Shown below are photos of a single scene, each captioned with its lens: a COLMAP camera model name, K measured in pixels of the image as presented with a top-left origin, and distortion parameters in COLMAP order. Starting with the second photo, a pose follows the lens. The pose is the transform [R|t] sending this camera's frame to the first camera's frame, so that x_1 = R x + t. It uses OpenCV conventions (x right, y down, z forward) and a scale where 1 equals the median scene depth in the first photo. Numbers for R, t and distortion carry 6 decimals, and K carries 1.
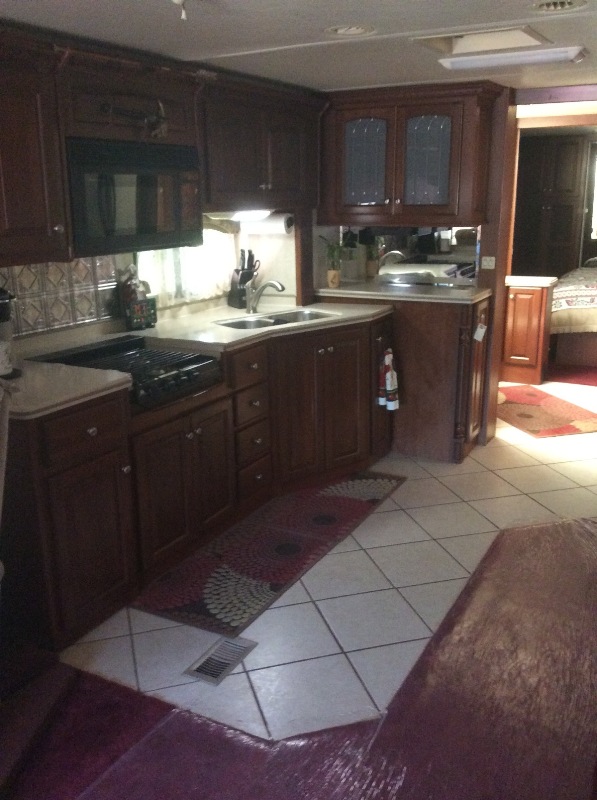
lens RADIAL K [[731.0, 0, 266.8], [0, 731.0, 404.6], [0, 0, 1]] dist [0.084633, -0.149788]
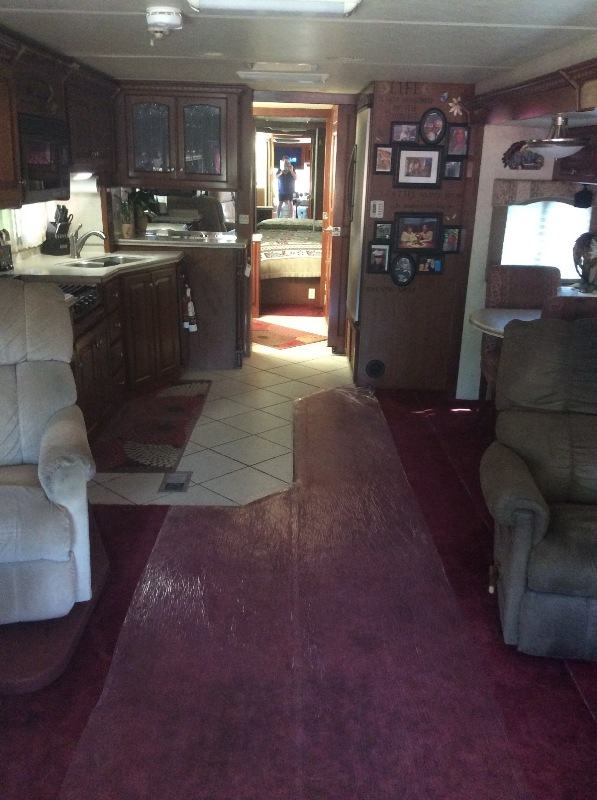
lens RADIAL K [[731.0, 0, 298.3], [0, 731.0, 396.2], [0, 0, 1]] dist [0.084633, -0.149788]
pose [[0.864358, -0.111053, 0.490461, -0.317072], [0.096931, 0.993814, 0.054201, 0.068340], [-0.493446, 0.000692, 0.869776, -0.228613]]
